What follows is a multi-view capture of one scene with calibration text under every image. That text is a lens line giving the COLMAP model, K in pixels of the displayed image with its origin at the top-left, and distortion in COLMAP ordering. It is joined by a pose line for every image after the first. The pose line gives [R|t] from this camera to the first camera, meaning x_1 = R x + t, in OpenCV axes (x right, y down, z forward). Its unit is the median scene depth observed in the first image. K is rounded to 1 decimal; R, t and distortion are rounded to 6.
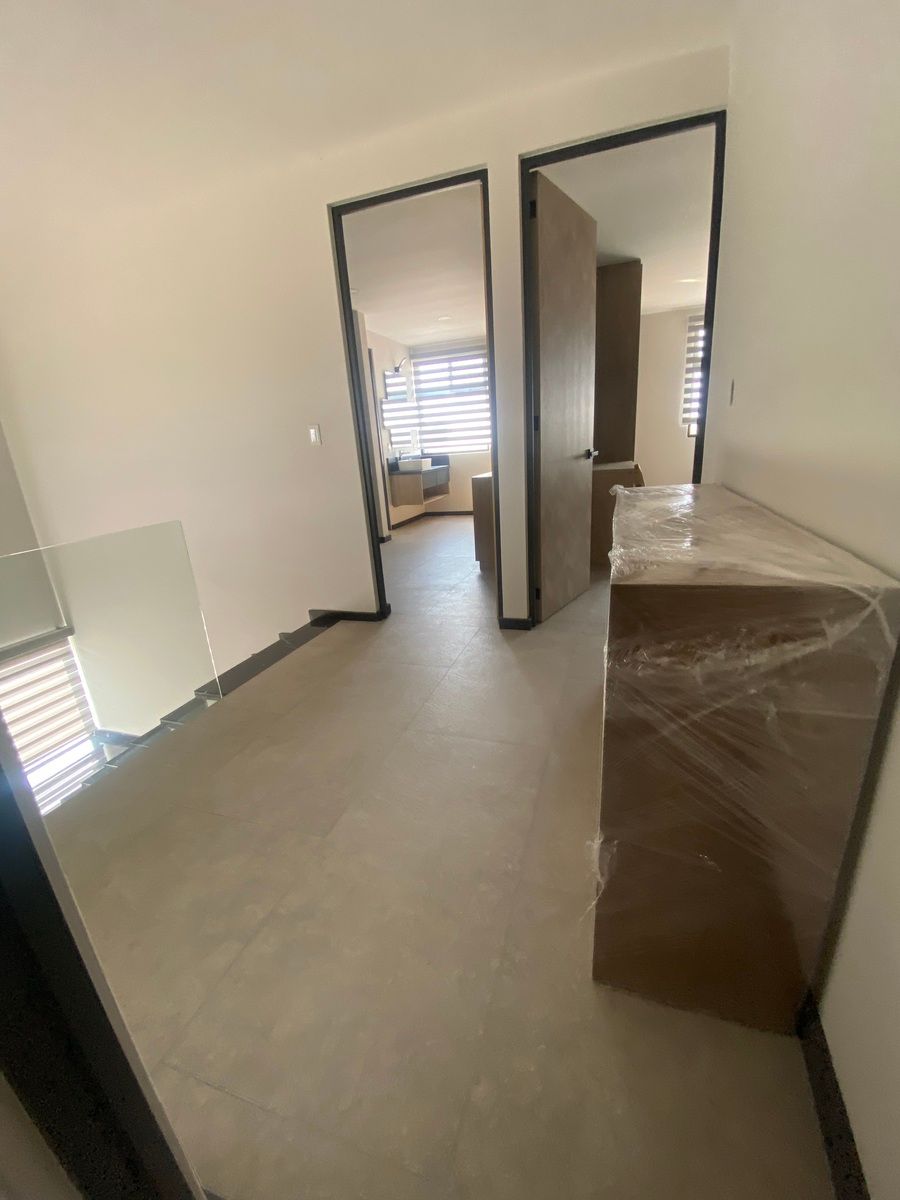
lens RADIAL K [[490.9, 0, 453.3], [0, 490.9, 597.4], [0, 0, 1]] dist [-0.002355, -0.001079]
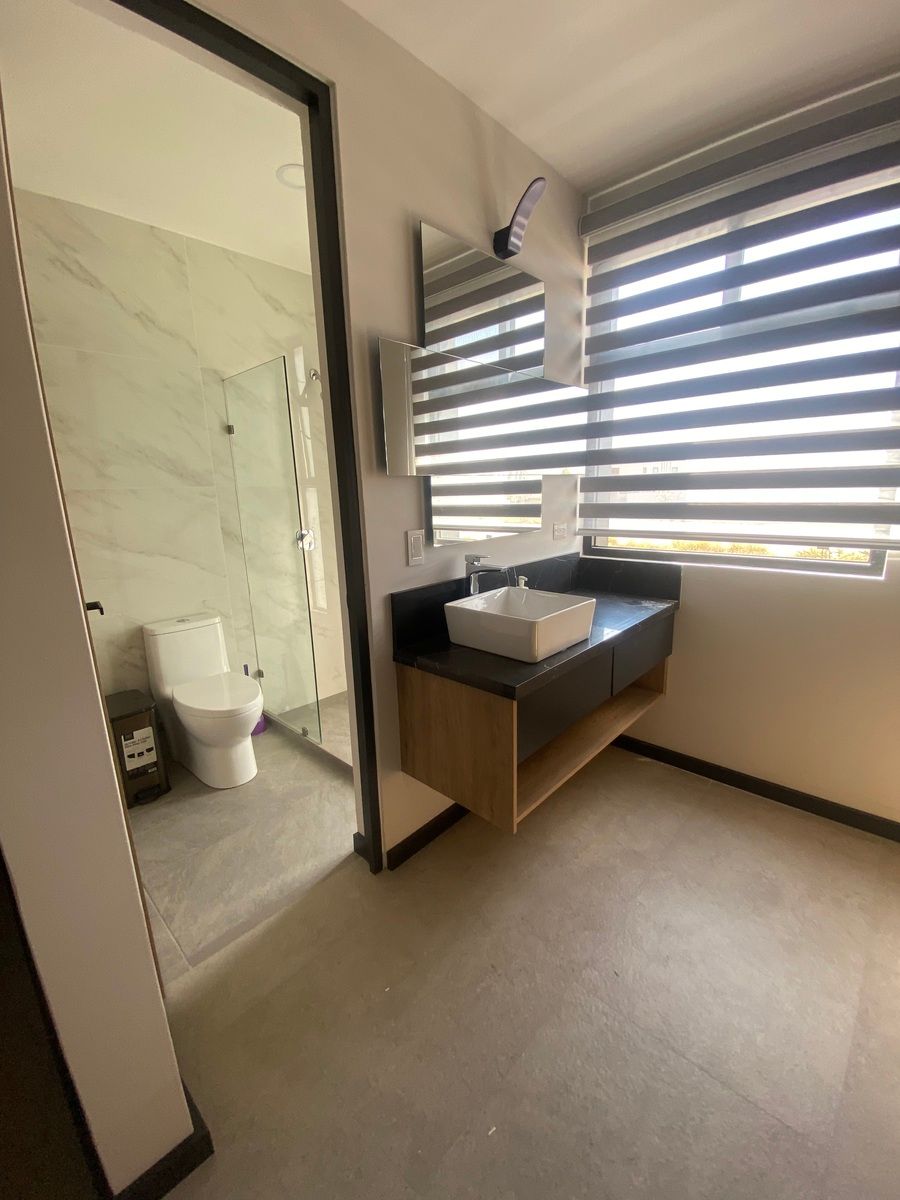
lens RADIAL K [[490.9, 0, 450.9], [0, 490.9, 597.5], [0, 0, 1]] dist [-0.002355, -0.001079]
pose [[0.898100, 0.133051, -0.419182, -0.007794], [-0.157053, 0.987320, -0.023106, -0.257103], [0.410793, 0.086585, 0.907608, 0.727922]]
